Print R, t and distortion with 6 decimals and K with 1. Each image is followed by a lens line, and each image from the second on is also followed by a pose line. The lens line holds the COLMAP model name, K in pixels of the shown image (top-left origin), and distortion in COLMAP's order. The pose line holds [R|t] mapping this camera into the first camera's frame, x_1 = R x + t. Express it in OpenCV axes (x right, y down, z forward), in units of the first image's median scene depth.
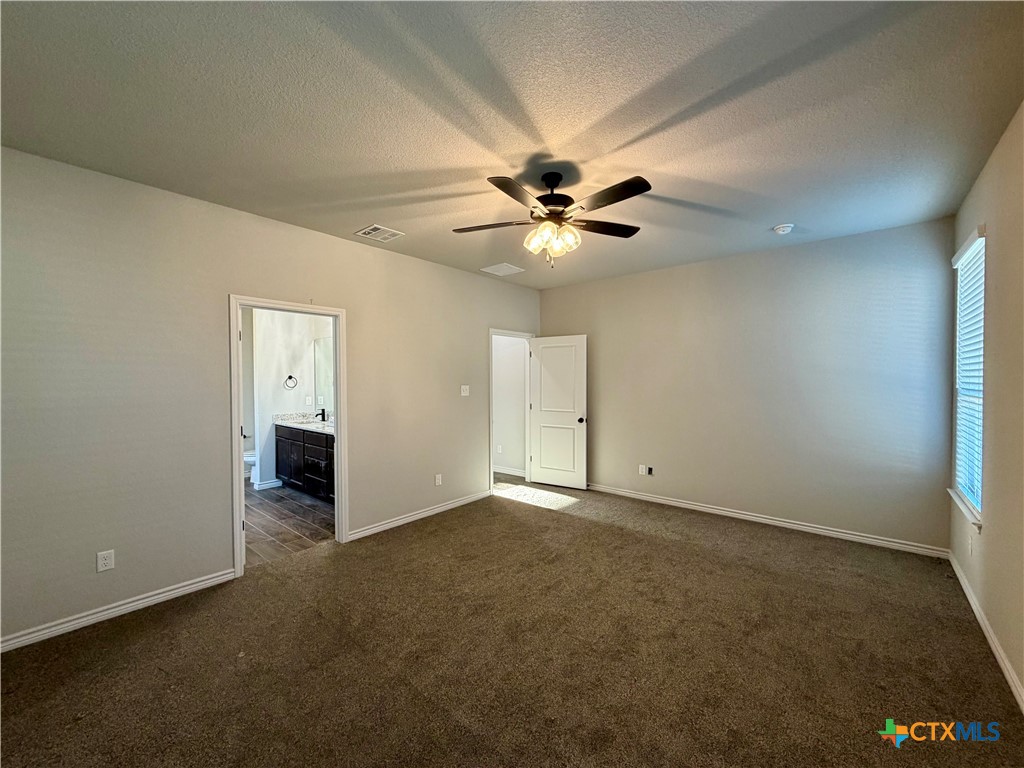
lens RADIAL K [[406.4, 0, 507.4], [0, 406.4, 387.7], [0, 0, 1]] dist [-0.001830, 0.000399]
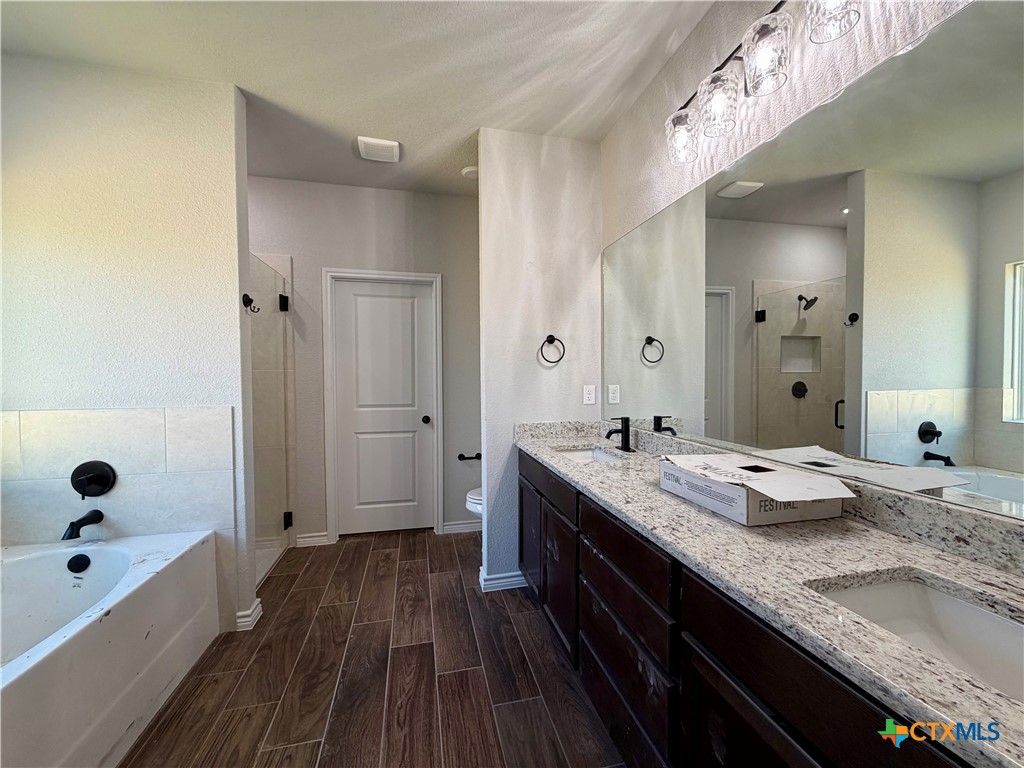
lens RADIAL K [[406.4, 0, 511.7], [0, 406.4, 381.3], [0, 0, 1]] dist [-0.001830, 0.000399]
pose [[0.822761, 0.020557, -0.568015, -0.322976], [-0.009594, 0.999706, 0.022283, 0.009953], [0.568306, -0.012884, 0.822716, 0.620790]]
